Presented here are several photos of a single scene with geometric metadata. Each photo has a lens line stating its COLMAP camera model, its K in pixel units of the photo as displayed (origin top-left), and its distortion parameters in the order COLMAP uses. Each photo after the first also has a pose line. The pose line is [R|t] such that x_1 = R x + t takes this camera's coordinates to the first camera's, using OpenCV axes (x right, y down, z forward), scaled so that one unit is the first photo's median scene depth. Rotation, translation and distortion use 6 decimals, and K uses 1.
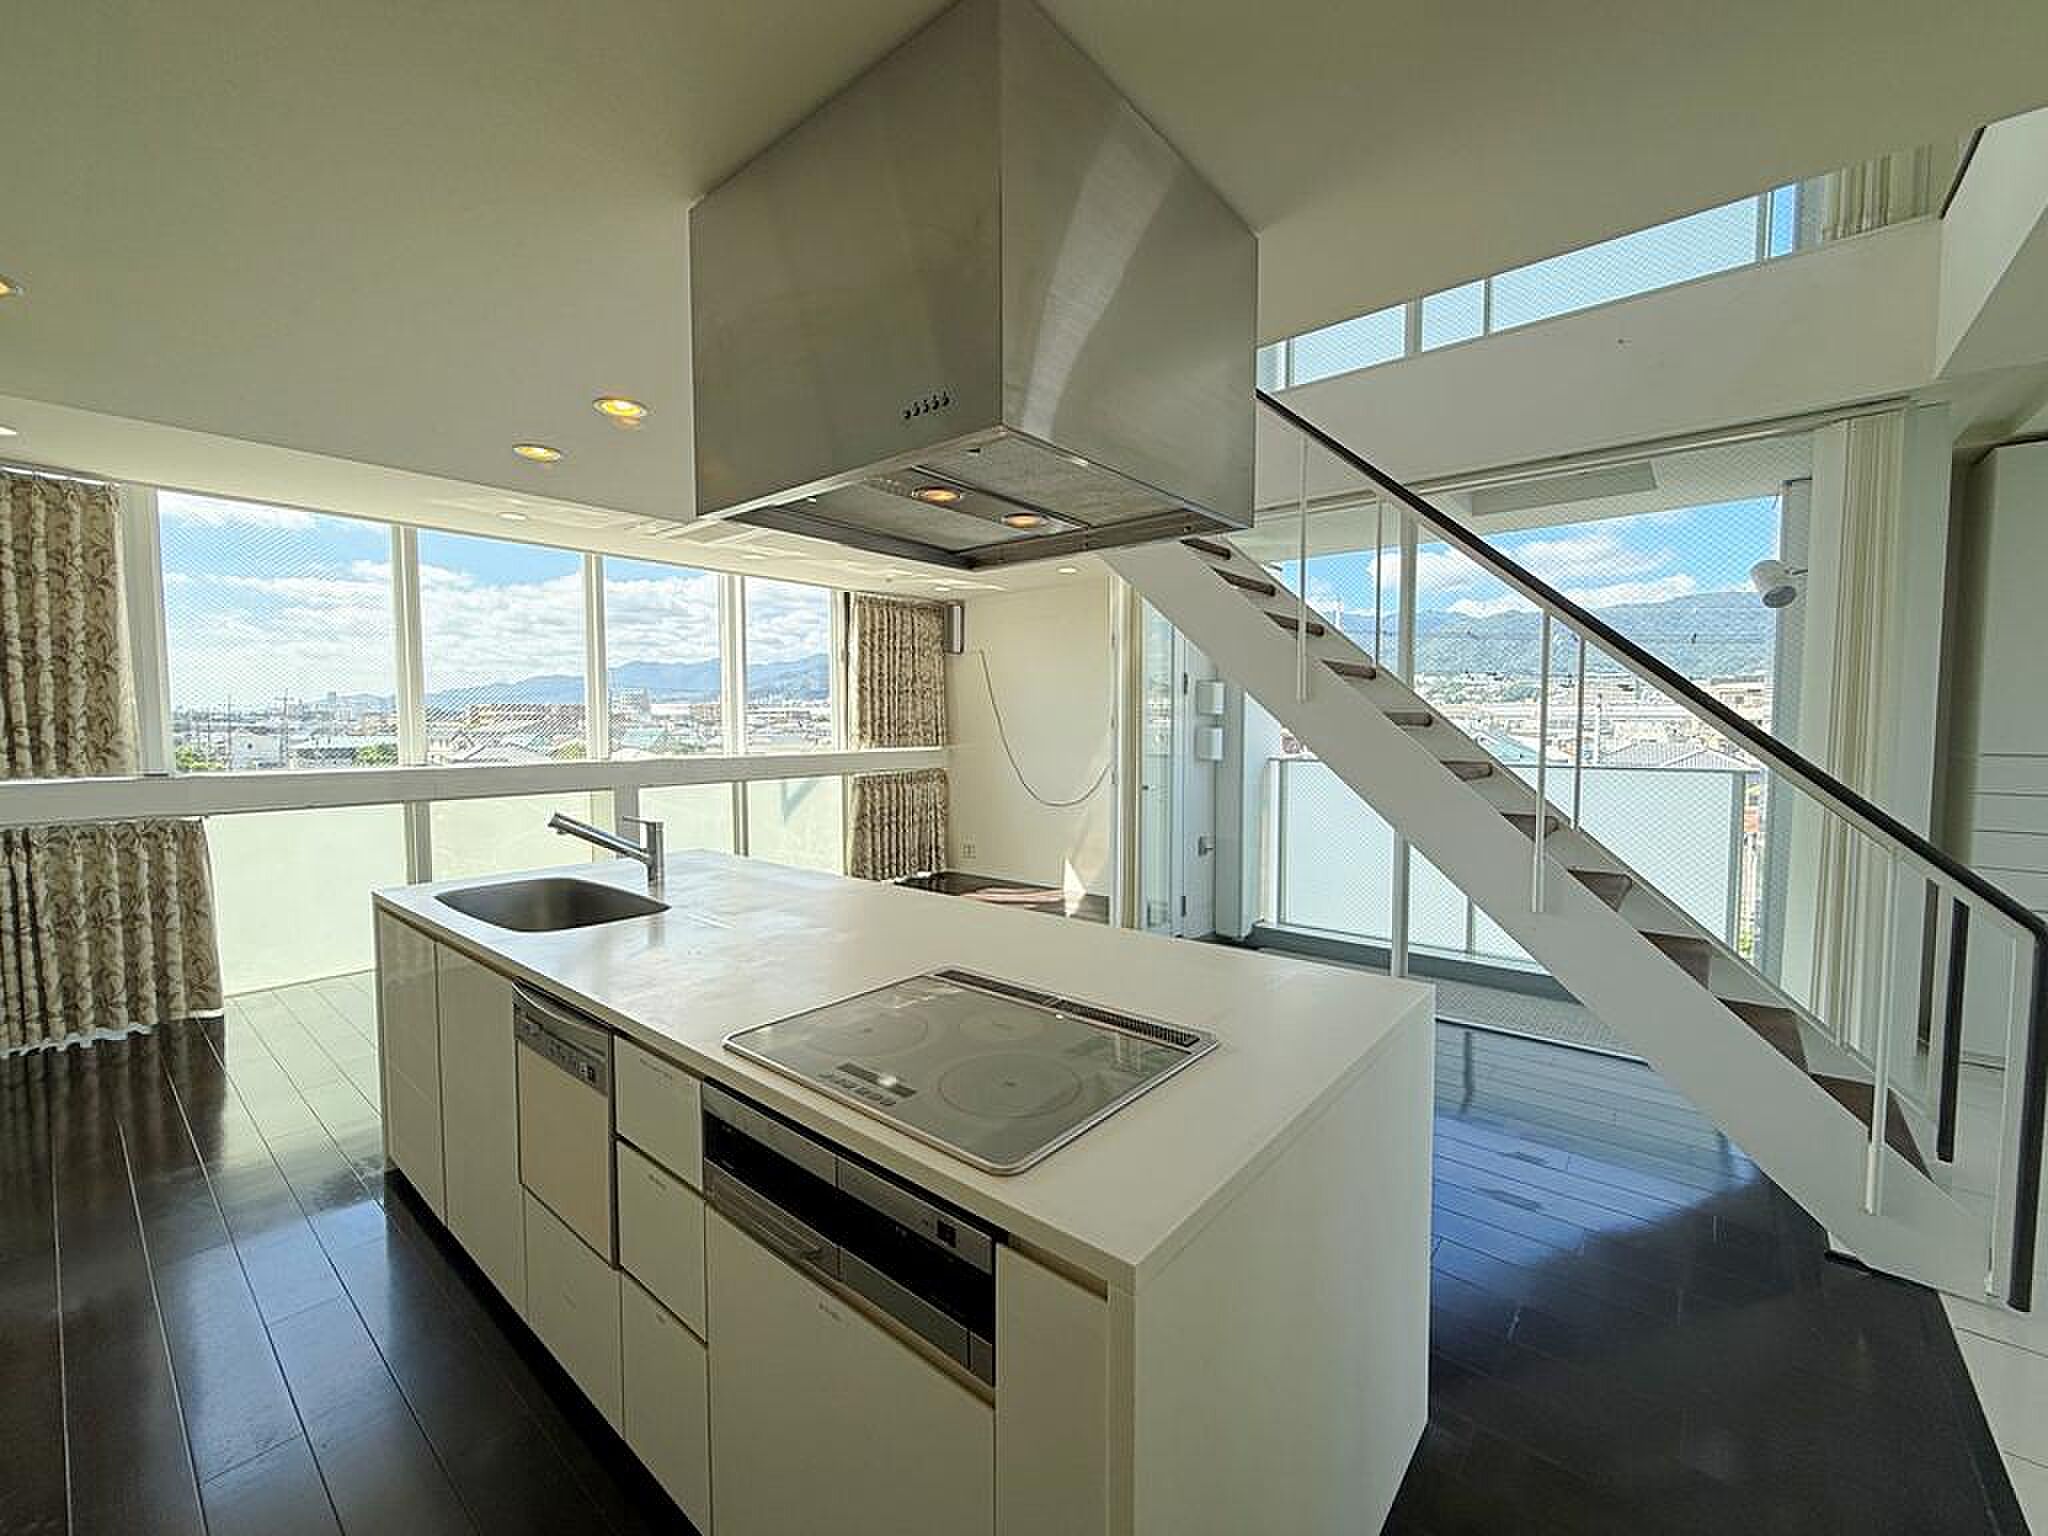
lens RADIAL K [[824.9, 0, 1007.9], [0, 824.9, 768.5], [0, 0, 1]] dist [-0.002198, 0.000416]
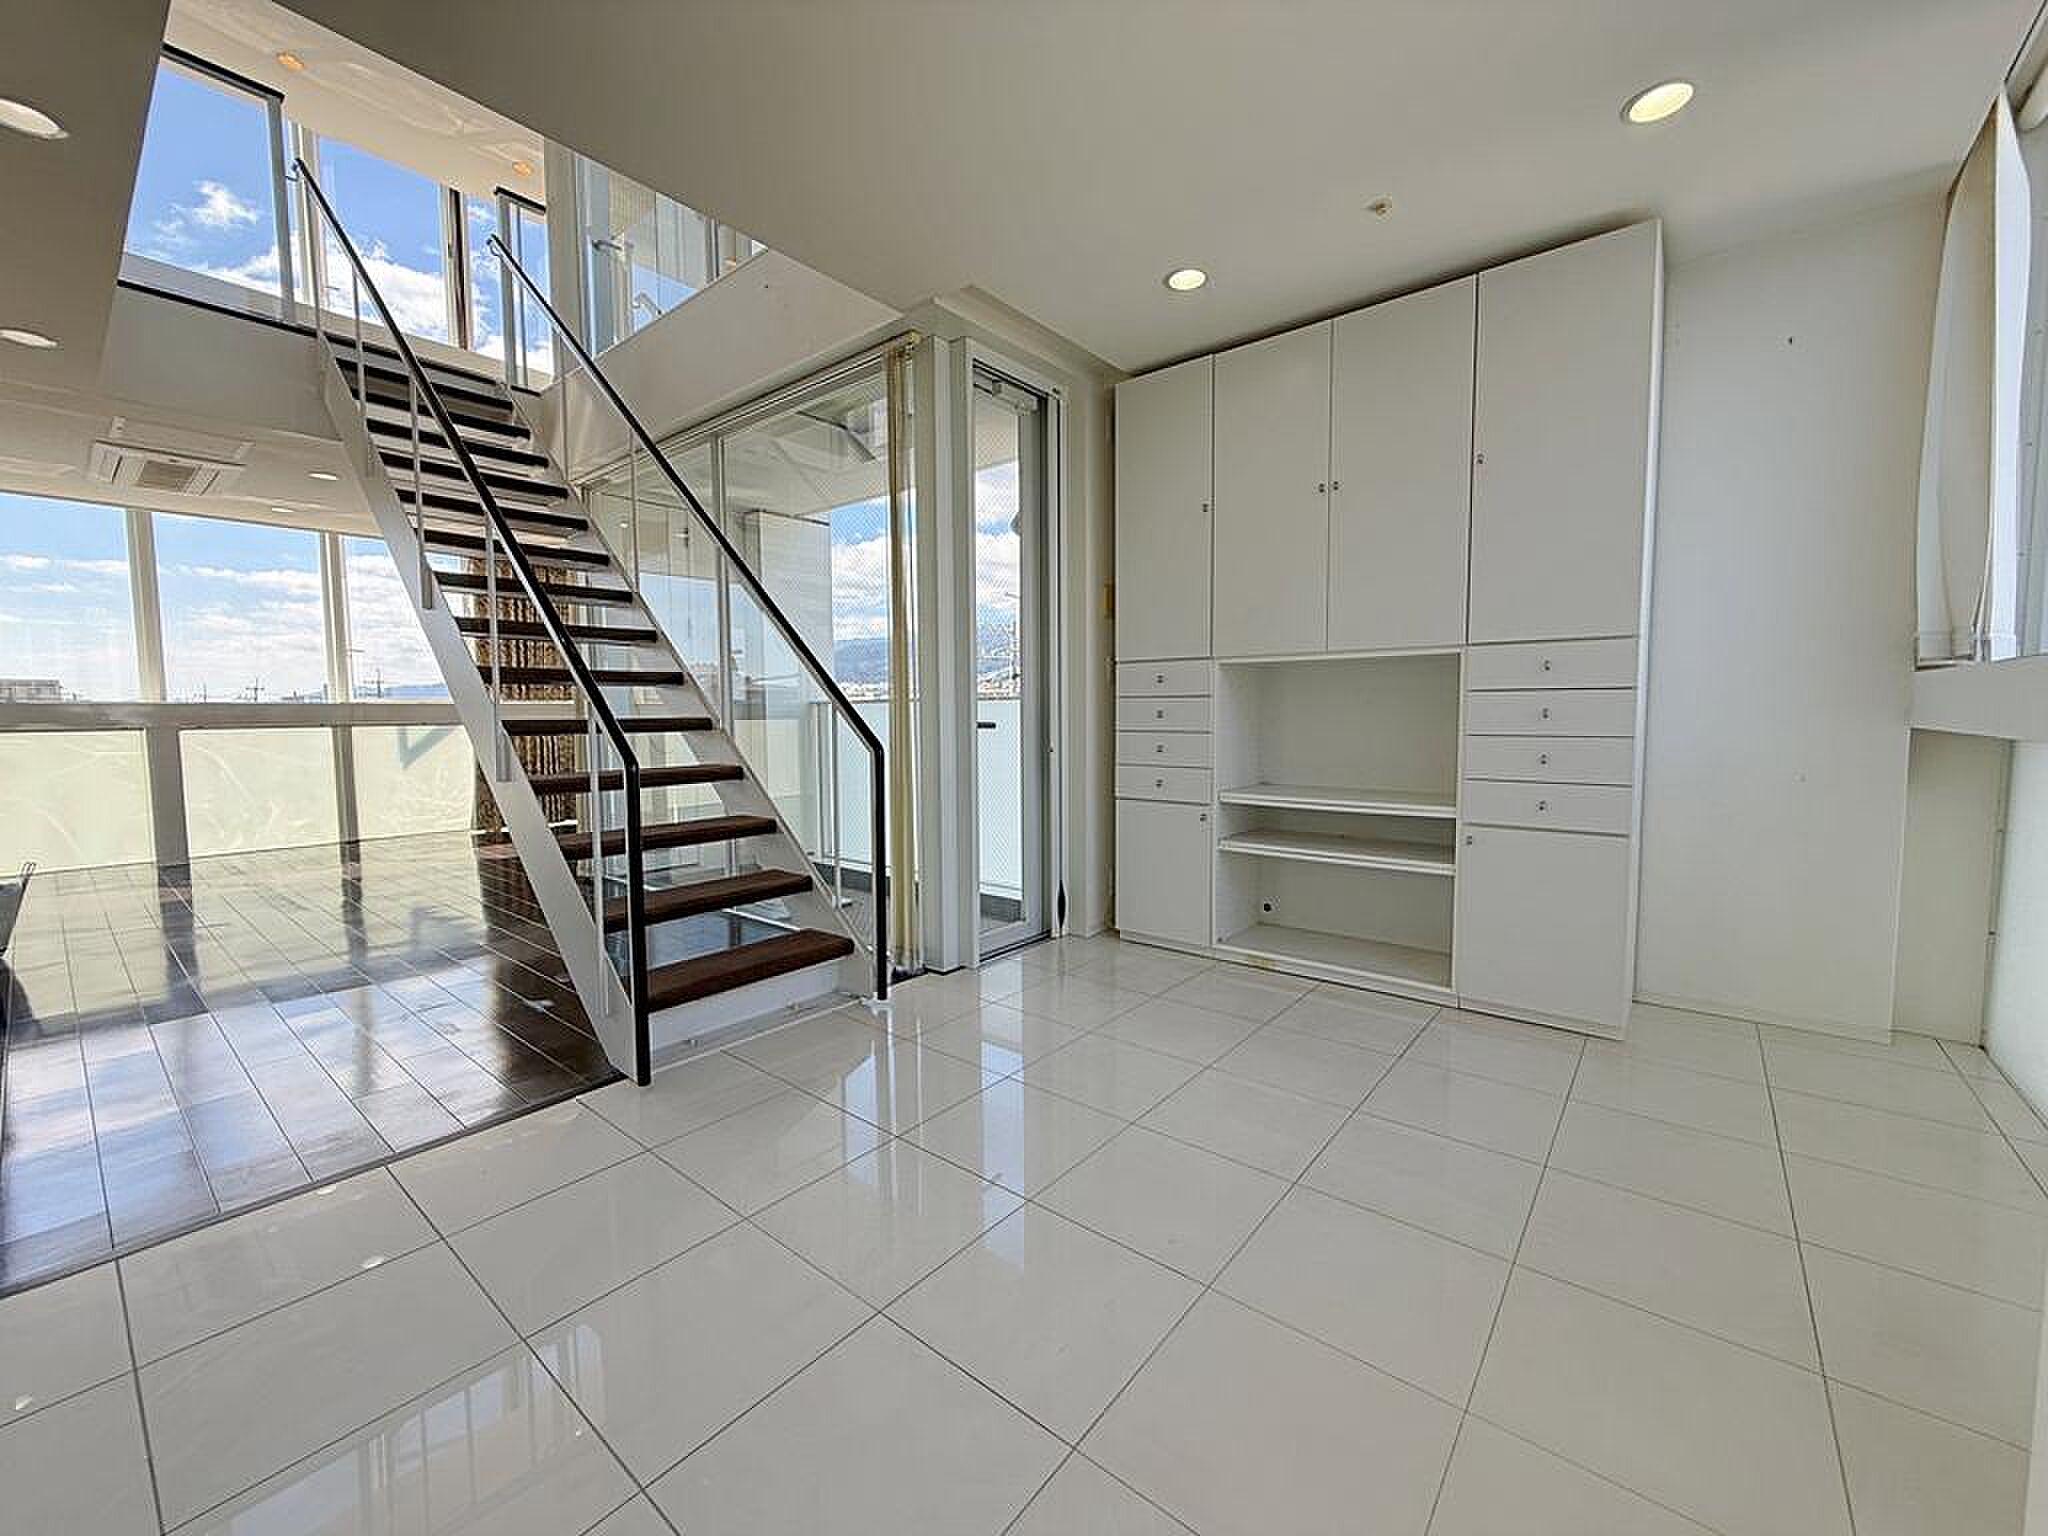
lens RADIAL K [[806.4, 0, 1011.3], [0, 806.4, 764.4], [0, 0, 1]] dist [-0.004744, 0.003339]
pose [[0.999923, -0.006623, 0.010453, 0.475131], [0.006518, 0.999928, 0.010034, 0.050615], [-0.010519, -0.009965, 0.999895, -0.037434]]
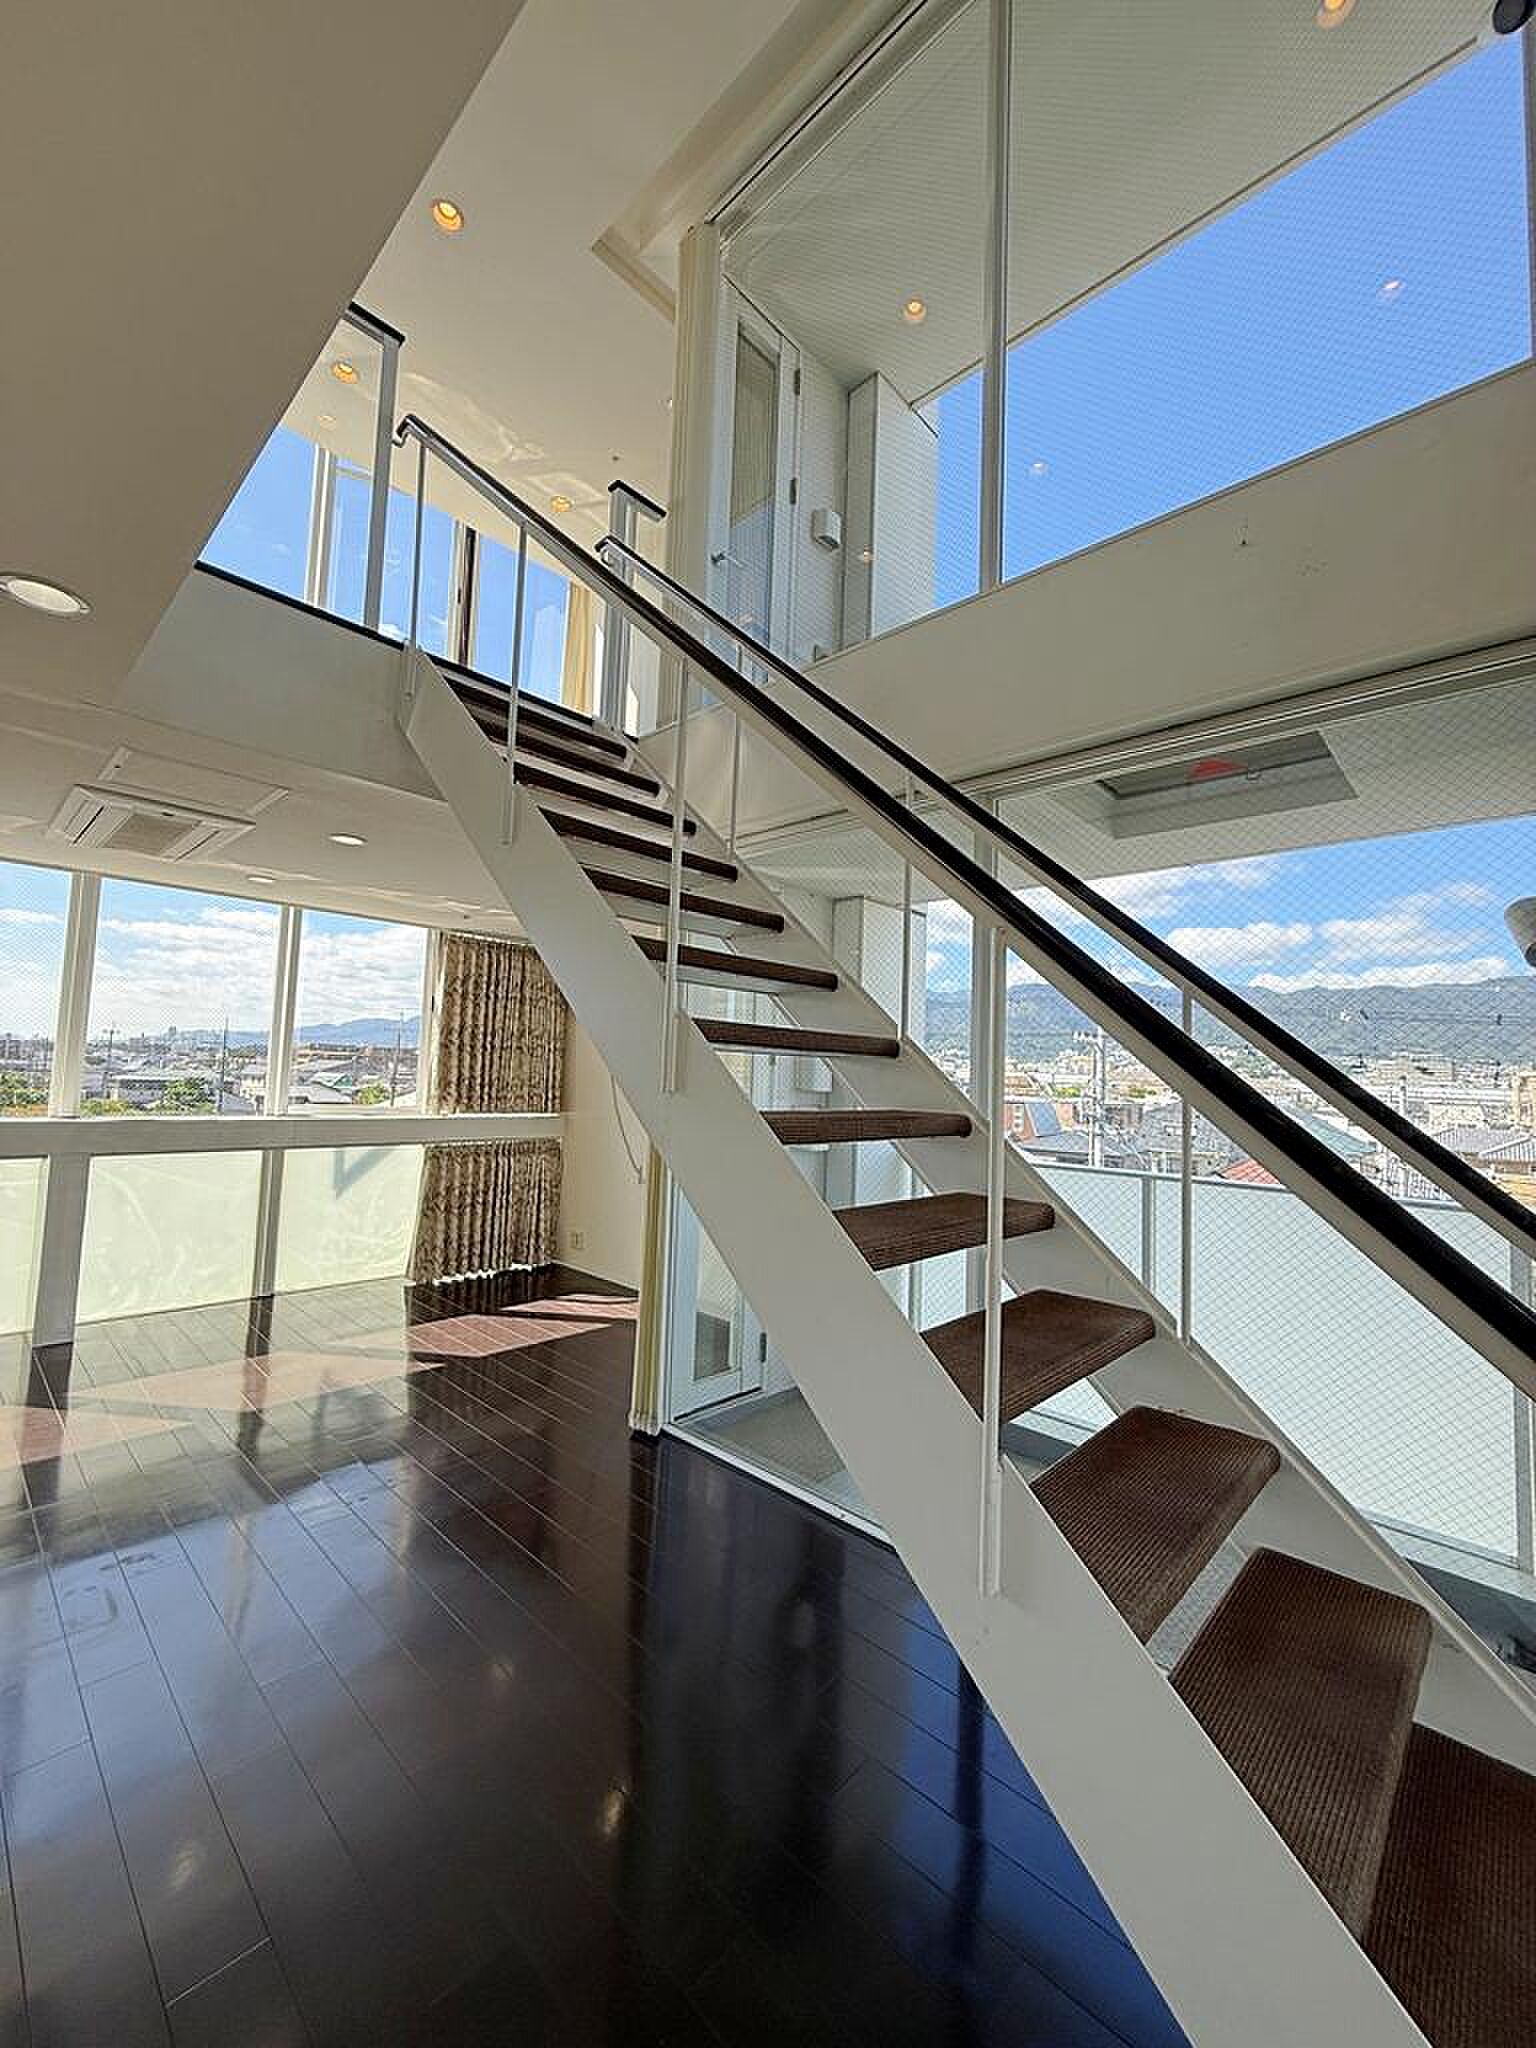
lens RADIAL K [[806.4, 0, 765.4], [0, 806.4, 1016.6], [0, 0, 1]] dist [-0.004744, 0.003339]
pose [[0.997602, 0.034034, -0.060267, 0.195574], [-0.041713, 0.990486, -0.131138, -0.027155], [0.055230, 0.133338, 0.989531, 0.187483]]
